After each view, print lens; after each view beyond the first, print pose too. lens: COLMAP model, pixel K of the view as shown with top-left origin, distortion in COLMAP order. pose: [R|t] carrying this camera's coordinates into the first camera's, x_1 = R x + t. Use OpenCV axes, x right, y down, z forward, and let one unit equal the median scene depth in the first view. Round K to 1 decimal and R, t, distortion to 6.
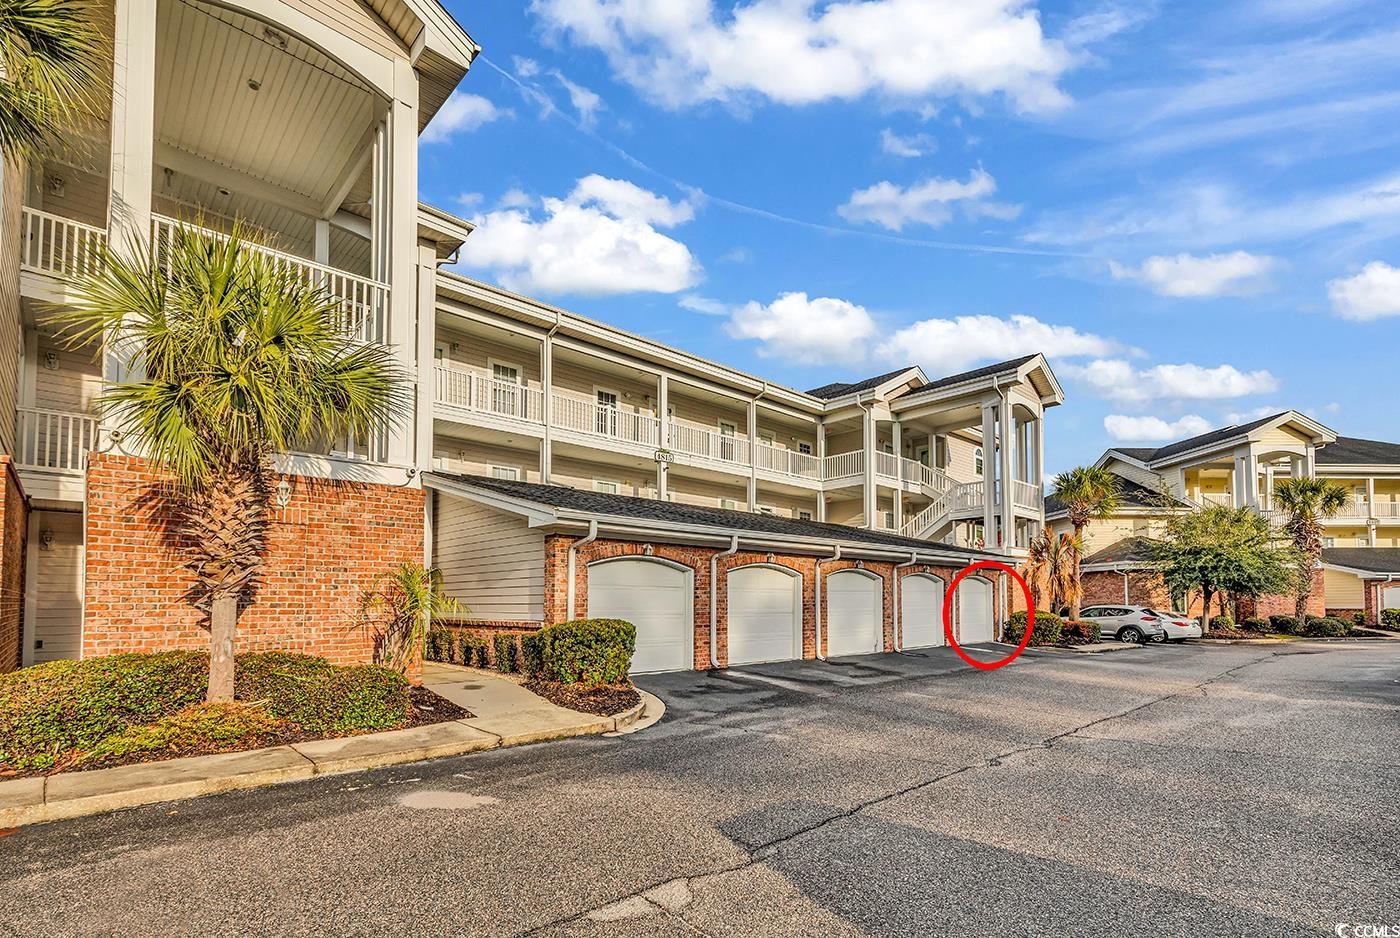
lens RADIAL K [[652.6, 0, 699.0], [0, 652.6, 453.6], [0, 0, 1]] dist [0.001784, 0.000073]
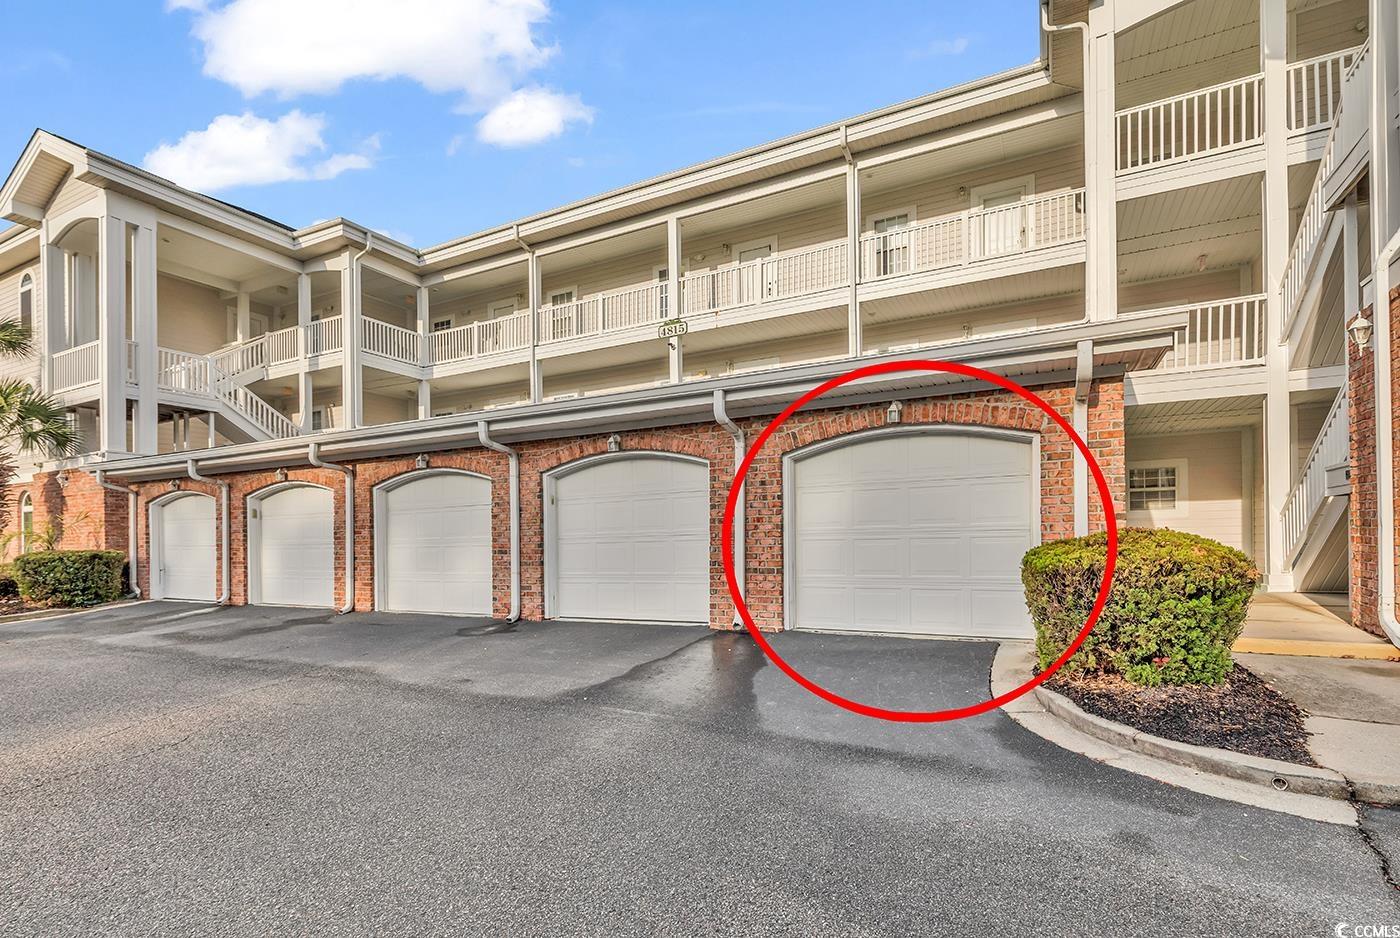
lens RADIAL K [[652.6, 0, 699.0], [0, 652.6, 453.6], [0, 0, 1]] dist [0.001784, 0.000073]
pose [[0.337324, -0.113851, -0.934479, 0.679586], [0.235527, 0.971296, -0.033317, 0.186809], [0.911449, -0.208857, 0.354456, 0.795874]]
